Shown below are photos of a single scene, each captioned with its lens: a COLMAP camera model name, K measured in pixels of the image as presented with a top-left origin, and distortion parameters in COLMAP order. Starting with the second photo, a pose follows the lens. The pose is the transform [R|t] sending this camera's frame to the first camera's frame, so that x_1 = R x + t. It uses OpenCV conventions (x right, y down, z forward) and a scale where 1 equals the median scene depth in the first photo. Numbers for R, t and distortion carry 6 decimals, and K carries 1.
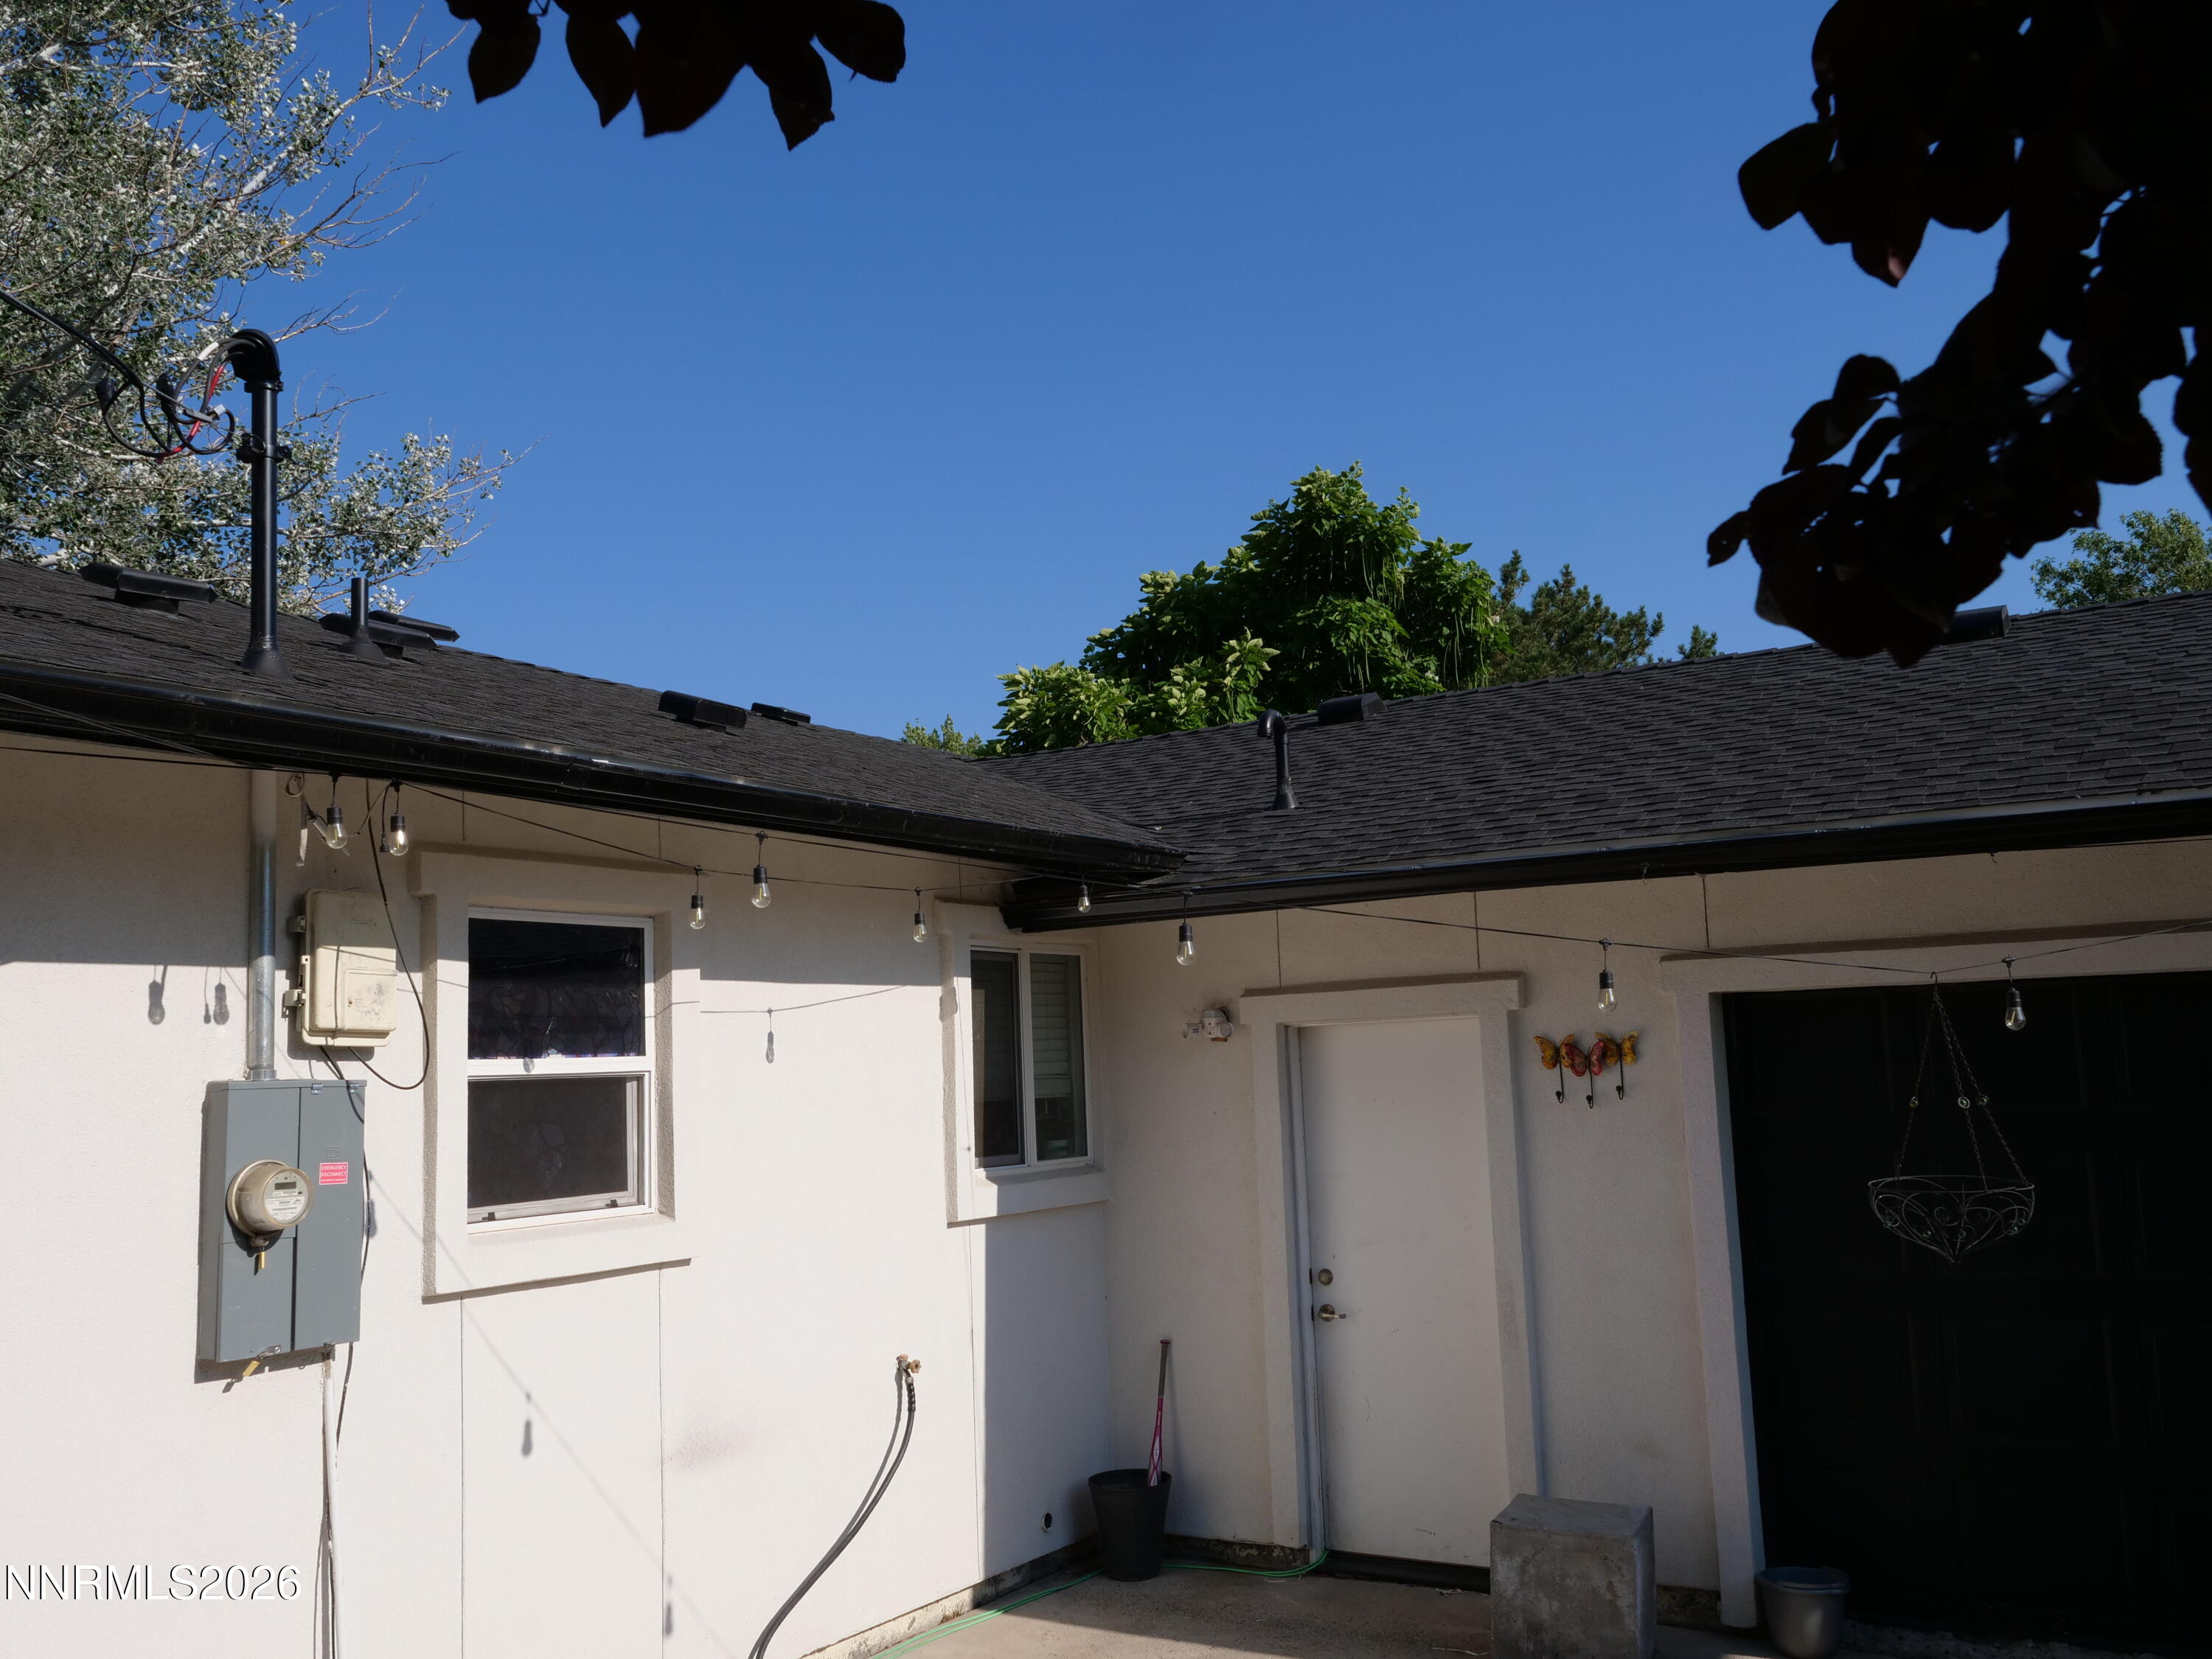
lens RADIAL K [[1916.3, 0, 1107.1], [0, 1916.3, 825.4], [0, 0, 1]] dist [0.004402, 0.001182]
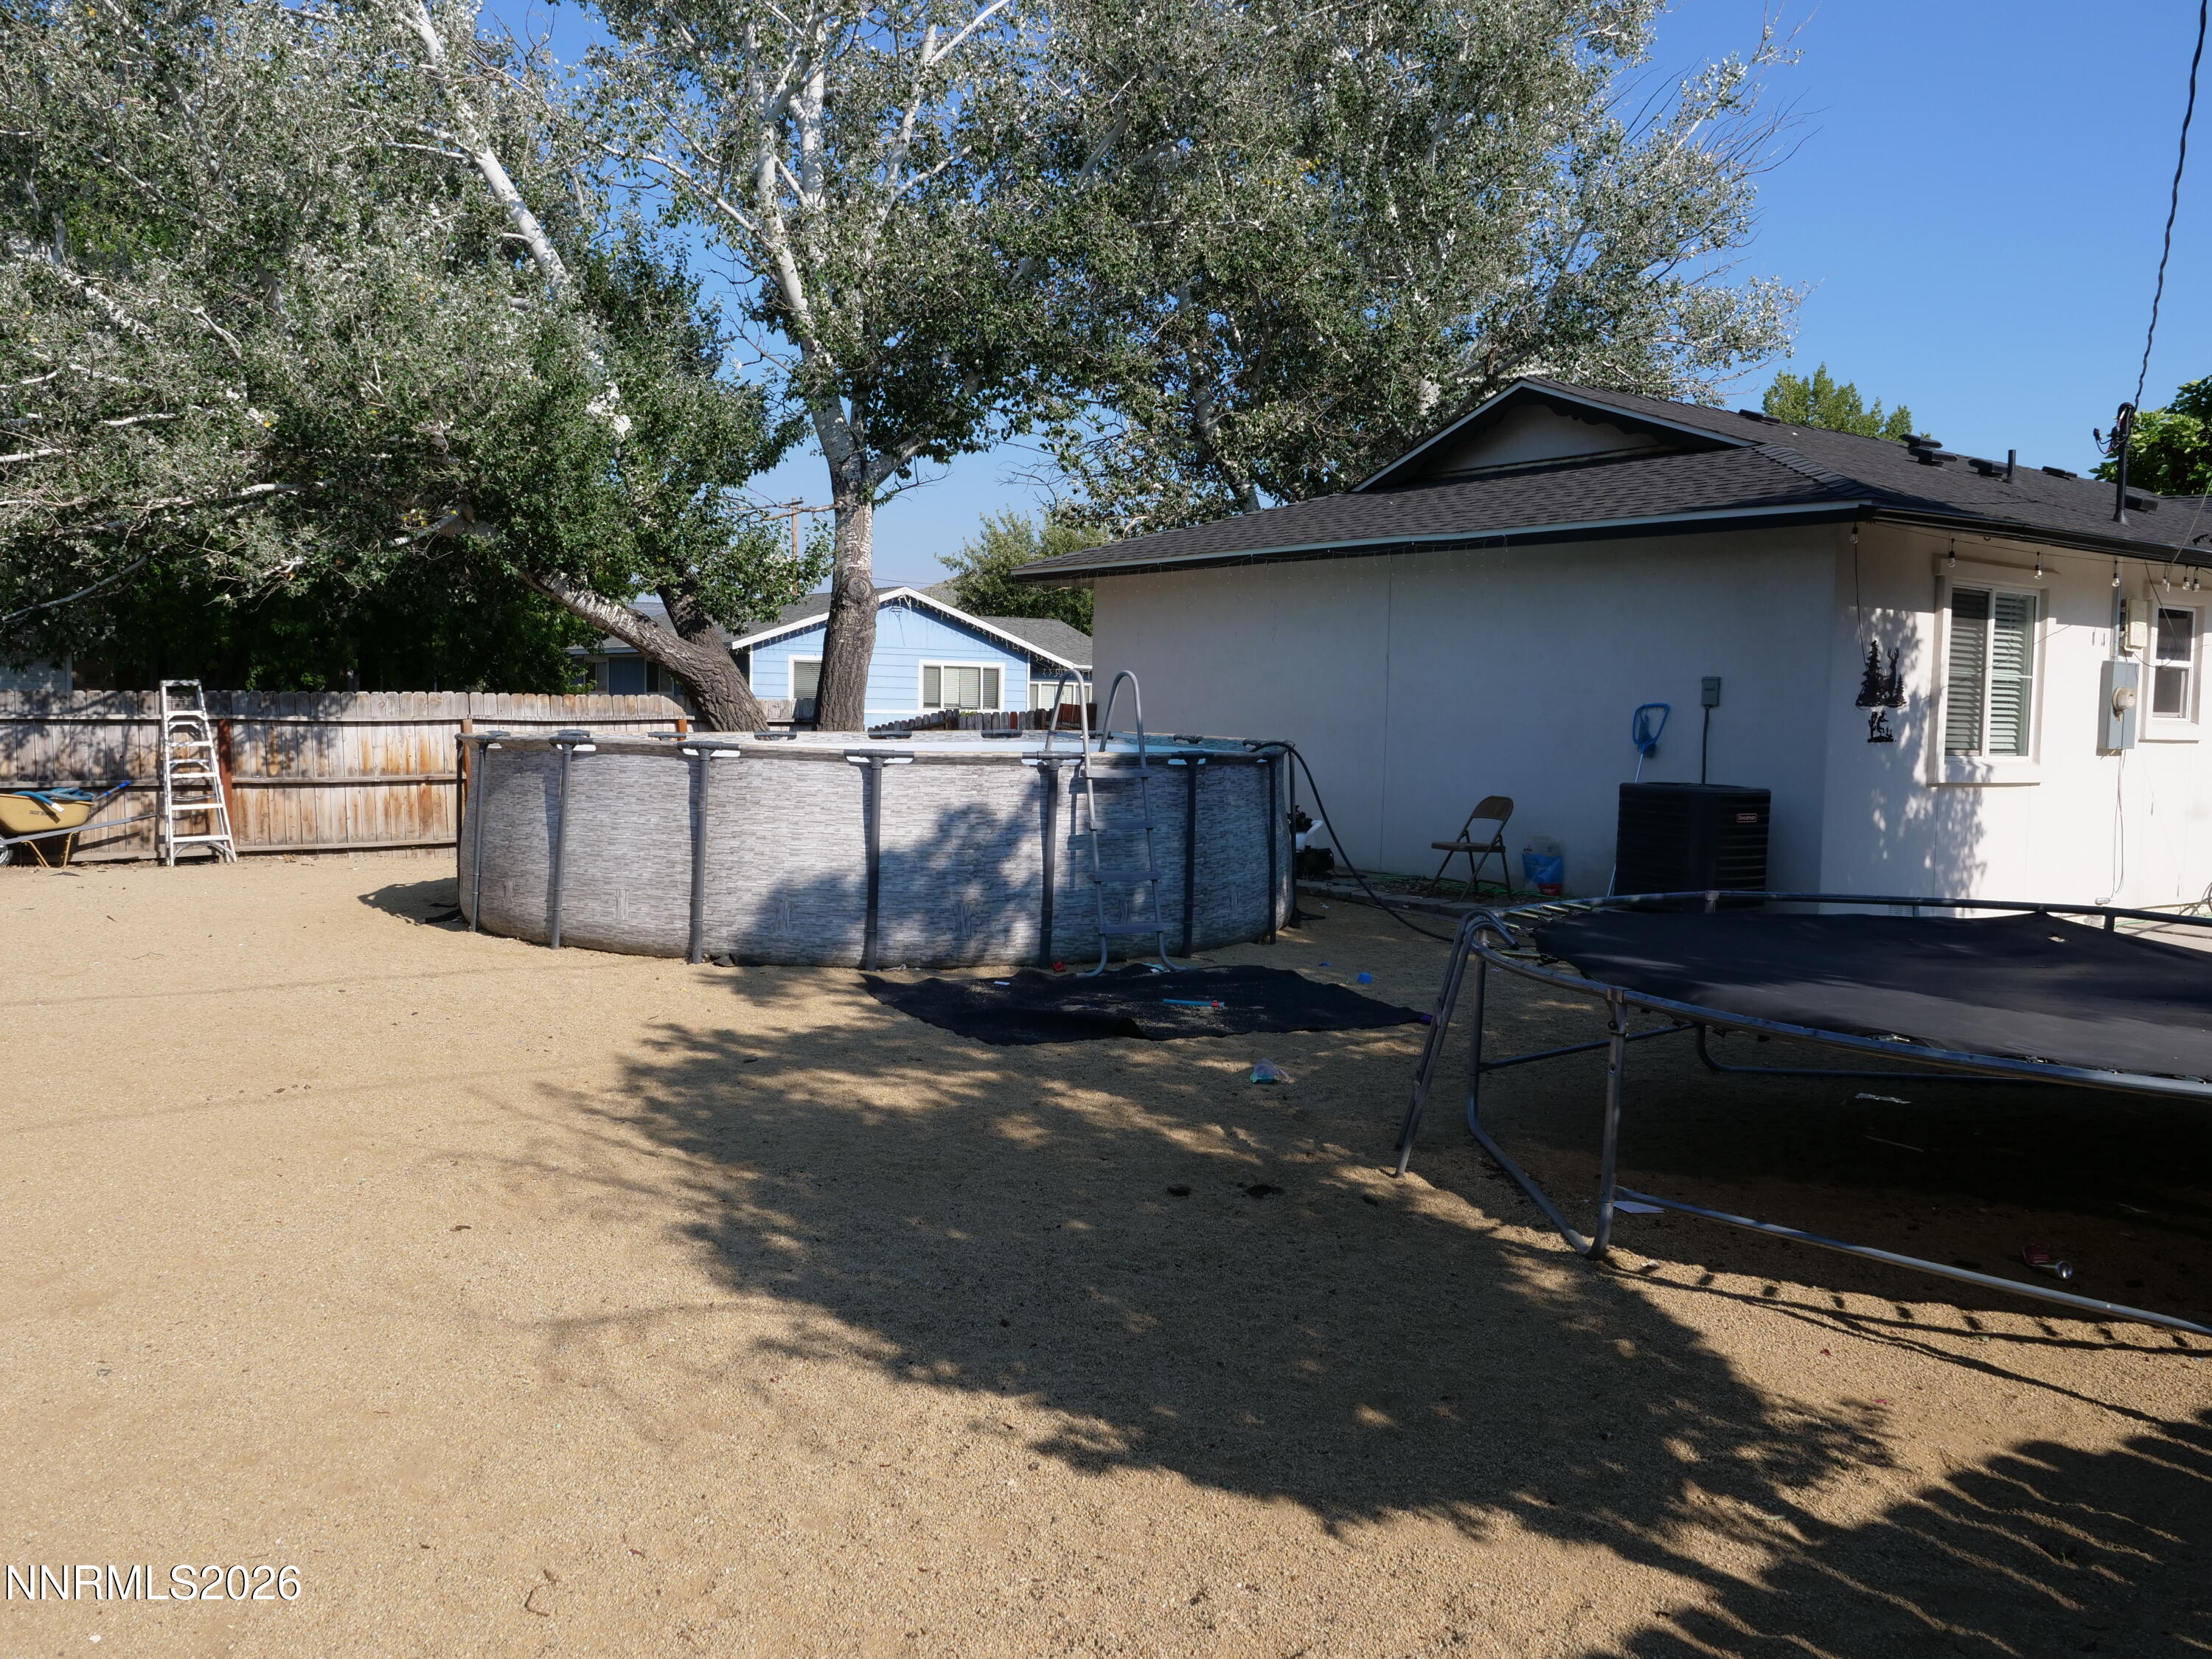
lens RADIAL K [[1812.0, 0, 1107.0], [0, 1812.0, 823.1], [0, 0, 1]] dist [-0.001860, -0.013257]
pose [[0.915811, 0.085352, -0.392434, -0.531446], [-0.007151, 0.980466, 0.196557, -0.118079], [0.401545, -0.177203, 0.898533, -1.594312]]
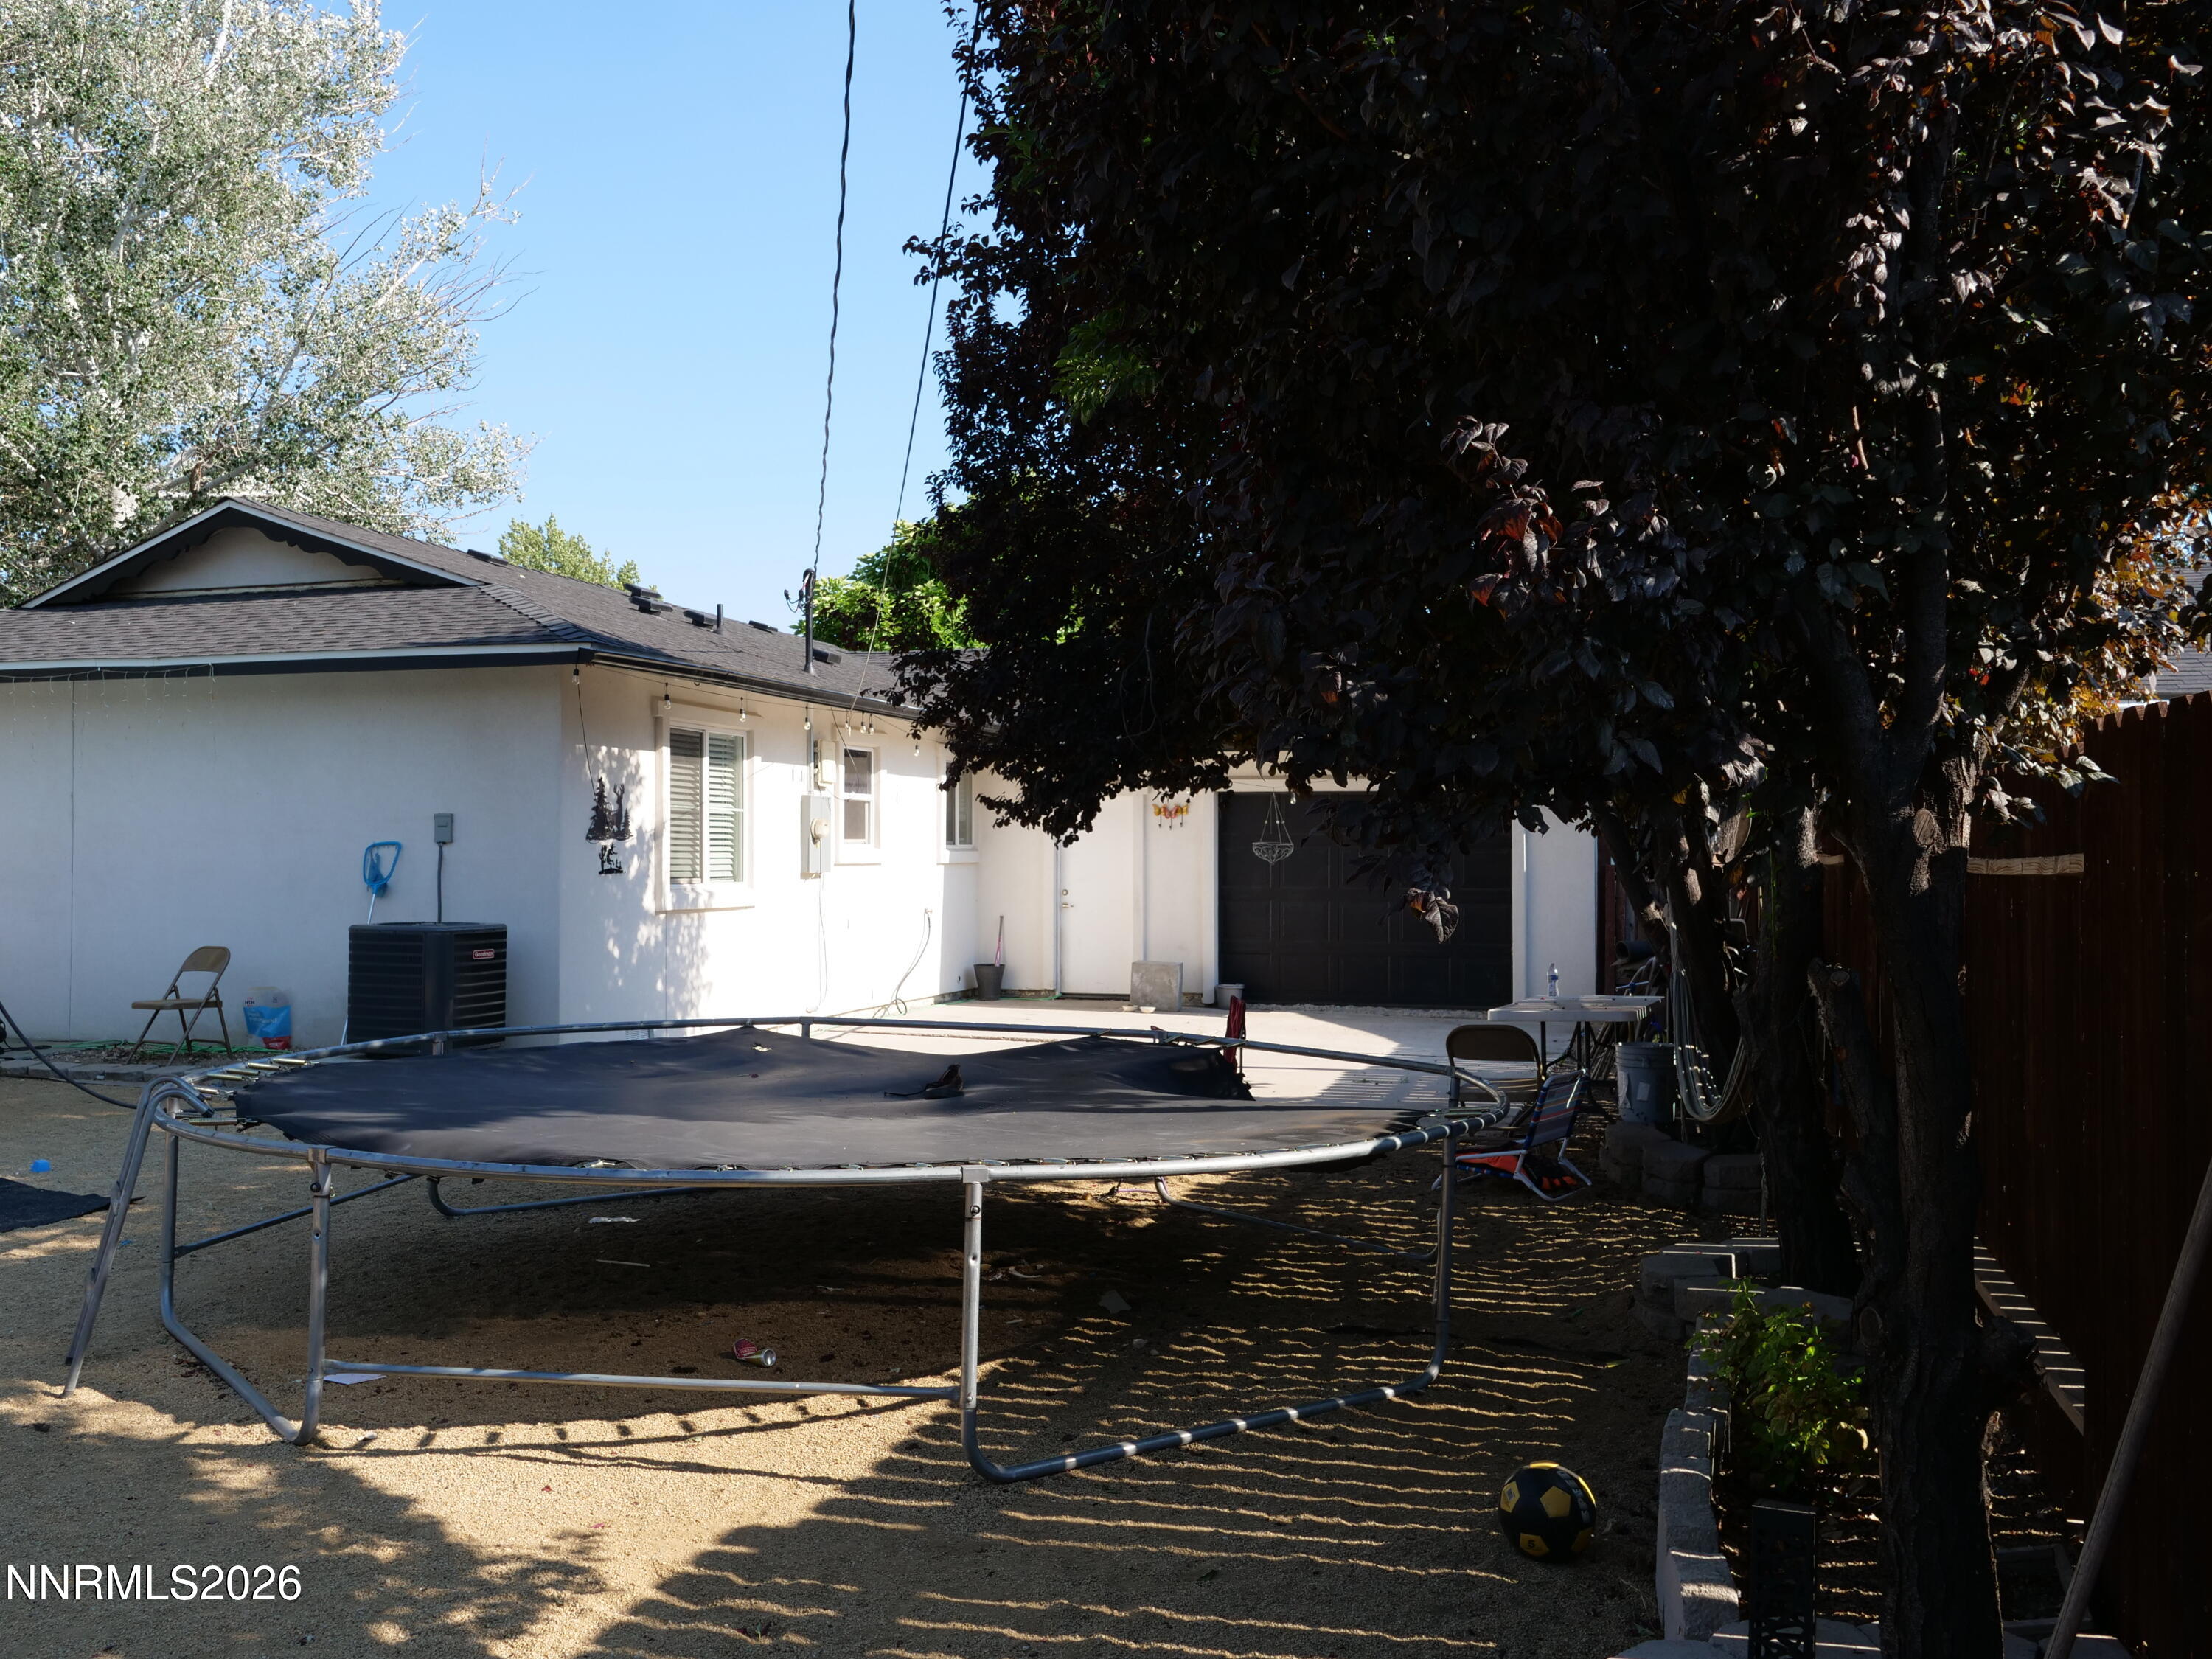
lens RADIAL K [[1812.0, 0, 1107.0], [0, 1812.0, 823.1], [0, 0, 1]] dist [-0.001860, -0.013257]
pose [[0.968610, 0.041275, 0.245134, -0.505874], [-0.067229, 0.992867, 0.098467, -0.121110], [-0.239321, -0.111856, 0.964476, -1.588353]]
